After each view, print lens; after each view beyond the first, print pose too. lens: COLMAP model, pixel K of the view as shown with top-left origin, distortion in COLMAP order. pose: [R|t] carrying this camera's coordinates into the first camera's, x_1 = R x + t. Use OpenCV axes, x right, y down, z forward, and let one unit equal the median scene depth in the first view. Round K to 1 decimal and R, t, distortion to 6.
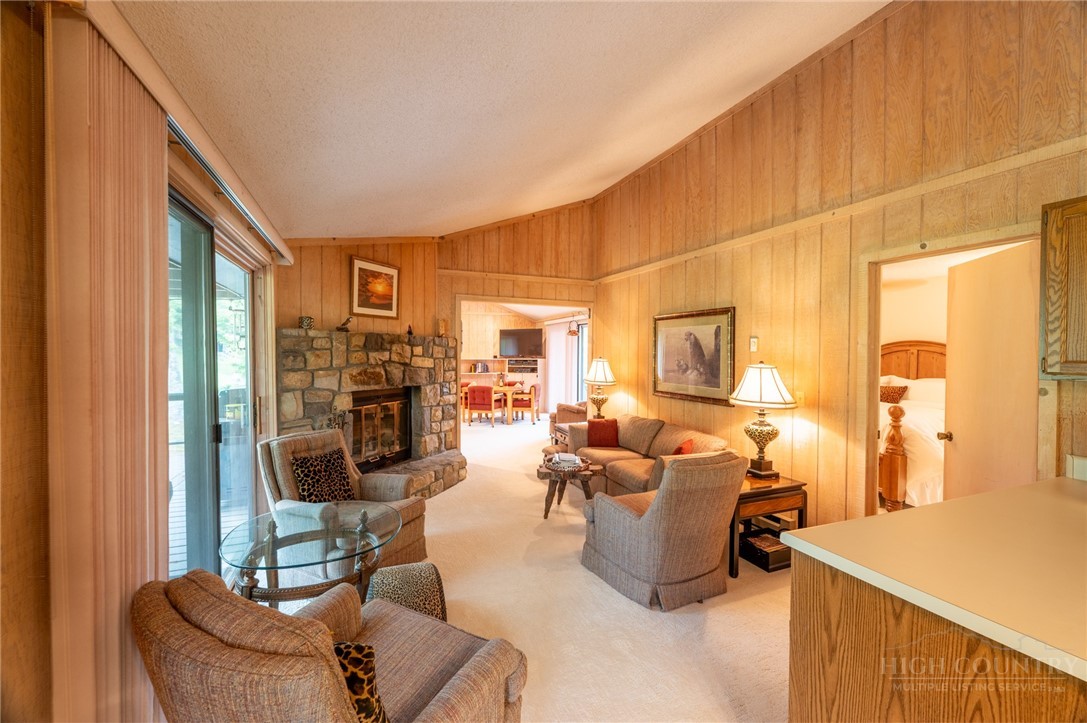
lens RADIAL K [[432.4, 0, 544.9], [0, 432.4, 359.0], [0, 0, 1]] dist [-0.000246, -0.000084]
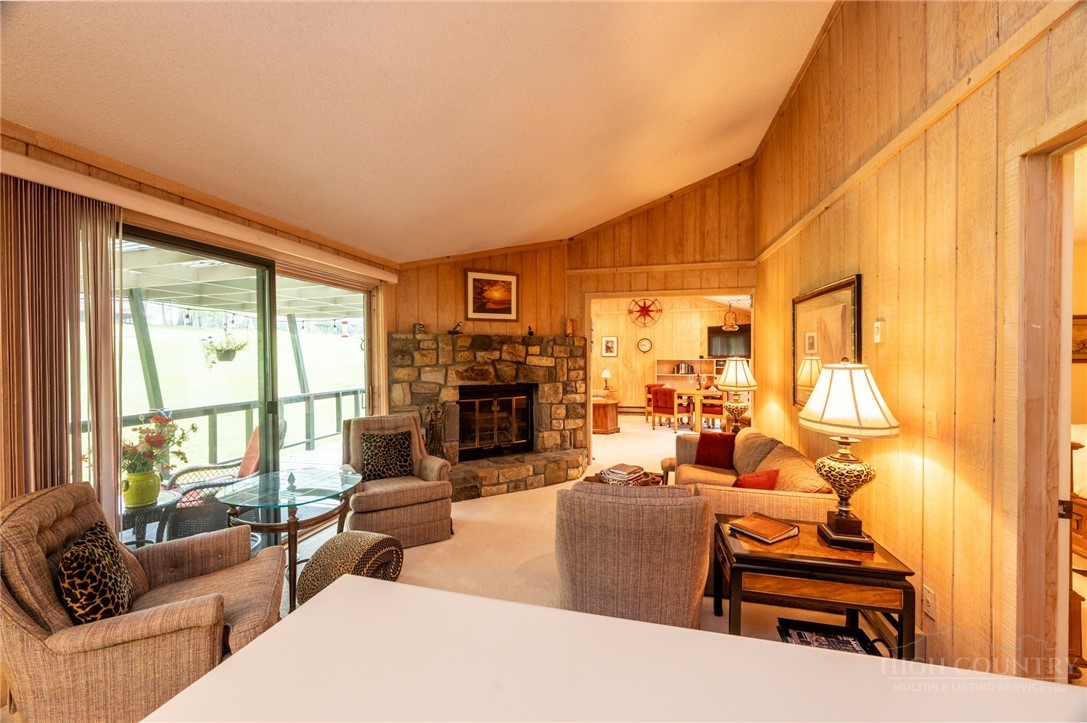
lens RADIAL K [[432.4, 0, 544.9], [0, 432.4, 359.0], [0, 0, 1]] dist [-0.000246, -0.000084]
pose [[0.803902, -0.001943, -0.594759, 0.370435], [-0.000535, 0.999992, -0.003990, 0.006834], [0.594762, 0.003526, 0.803894, 0.170434]]
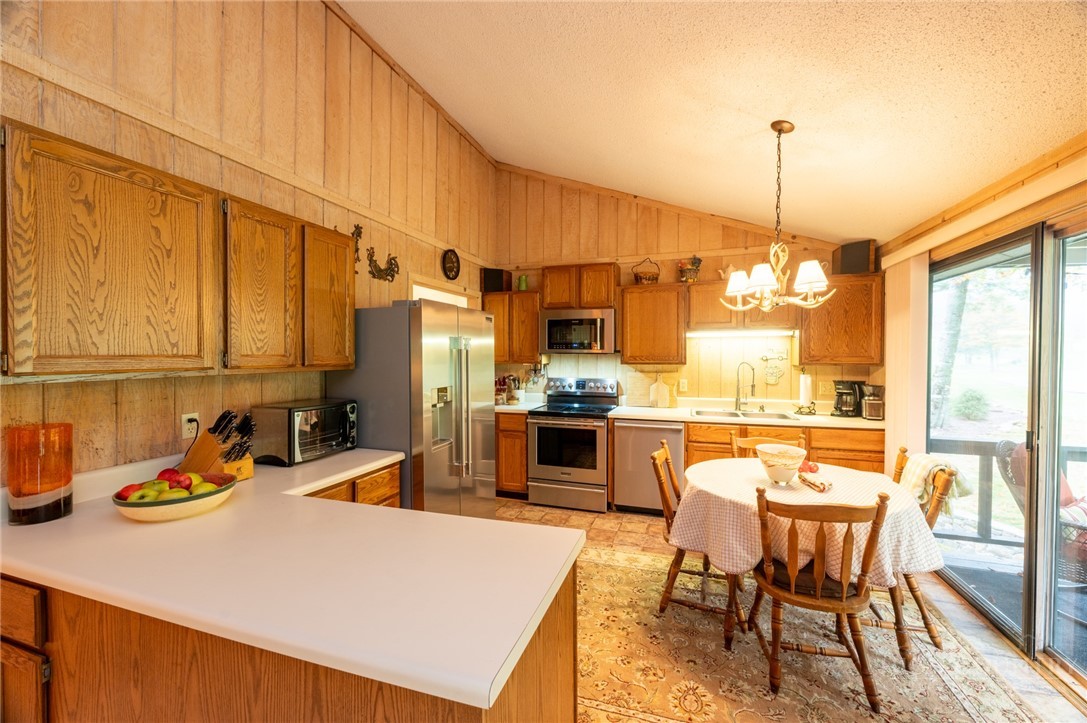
lens RADIAL K [[432.4, 0, 544.9], [0, 432.4, 359.0], [0, 0, 1]] dist [-0.000246, -0.000084]
pose [[-0.752481, -0.015013, 0.658443, 0.047734], [0.002123, 0.999680, 0.025219, -0.002373], [-0.658610, 0.020374, -0.752208, 0.401709]]
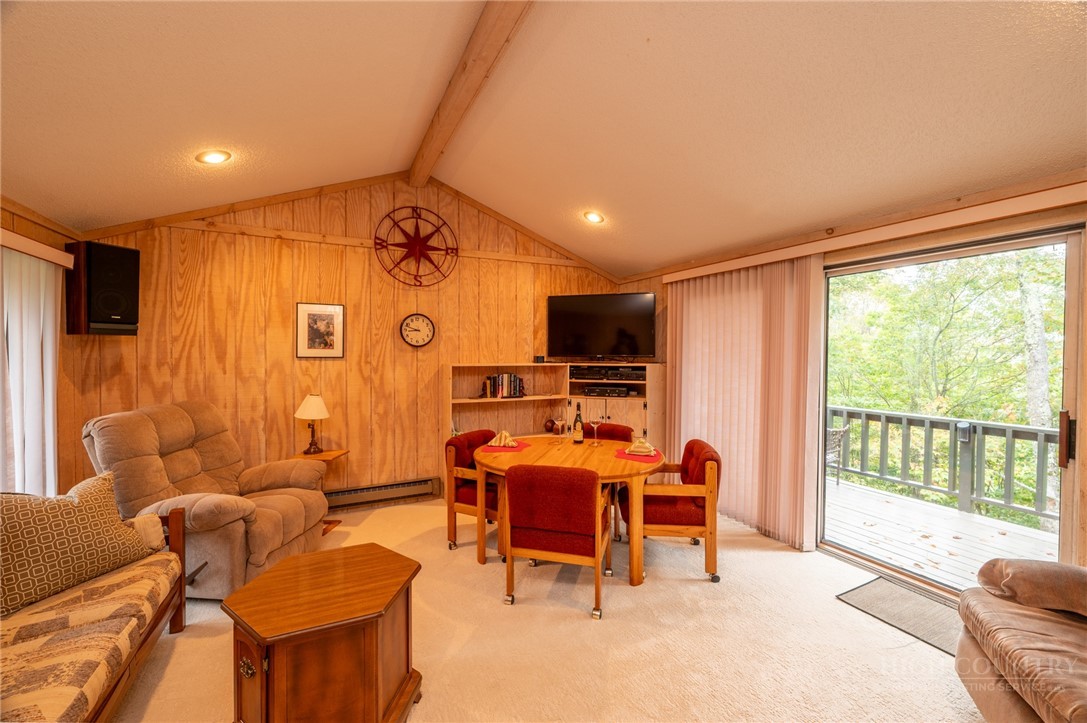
lens RADIAL K [[432.4, 0, 544.9], [0, 432.4, 359.0], [0, 0, 1]] dist [-0.000246, -0.000084]
pose [[0.997994, 0.000244, 0.063316, -0.314071], [-0.000740, 0.999969, 0.007805, -0.019756], [-0.063312, -0.007836, 0.997963, 1.313131]]
